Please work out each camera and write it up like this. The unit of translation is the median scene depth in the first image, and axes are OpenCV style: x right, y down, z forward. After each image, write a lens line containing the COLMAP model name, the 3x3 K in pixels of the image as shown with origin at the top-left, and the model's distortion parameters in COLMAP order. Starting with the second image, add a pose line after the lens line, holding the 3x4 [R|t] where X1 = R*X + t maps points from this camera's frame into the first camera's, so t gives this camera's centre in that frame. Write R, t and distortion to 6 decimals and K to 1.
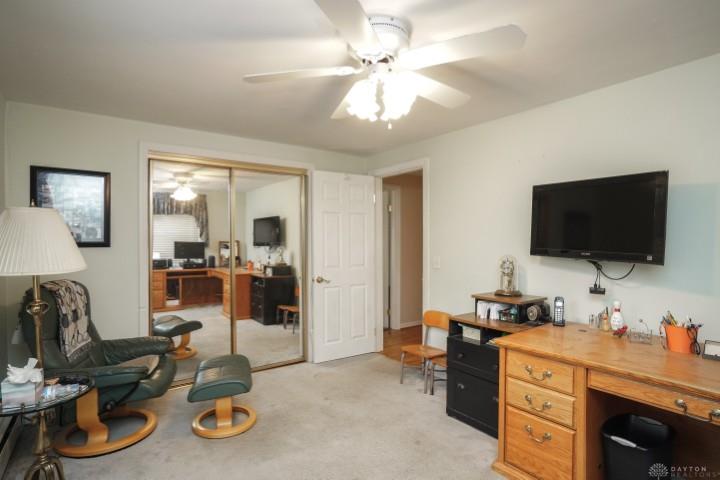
lens RADIAL K [[368.2, 0, 357.3], [0, 368.2, 243.2], [0, 0, 1]] dist [-0.004766, -0.000713]
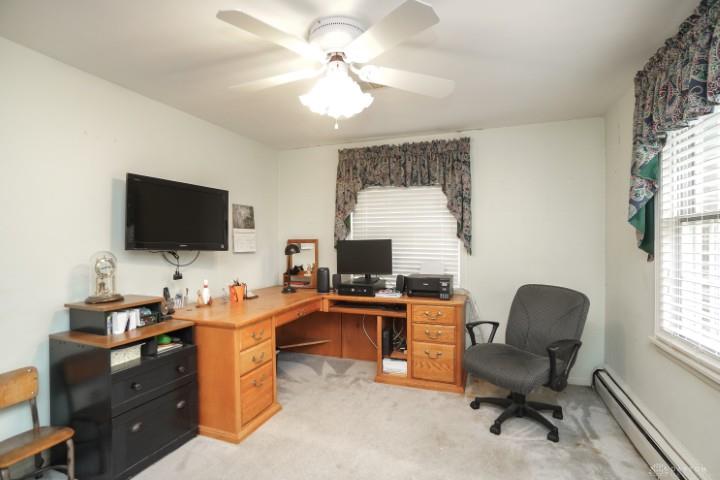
lens RADIAL K [[368.2, 0, 357.3], [0, 368.2, 243.2], [0, 0, 1]] dist [-0.004766, -0.000713]
pose [[-0.539340, 0.002827, 0.842083, -0.669387], [0.016624, 0.999835, 0.007291, 0.022158], [-0.841924, 0.017931, -0.539298, 1.173147]]
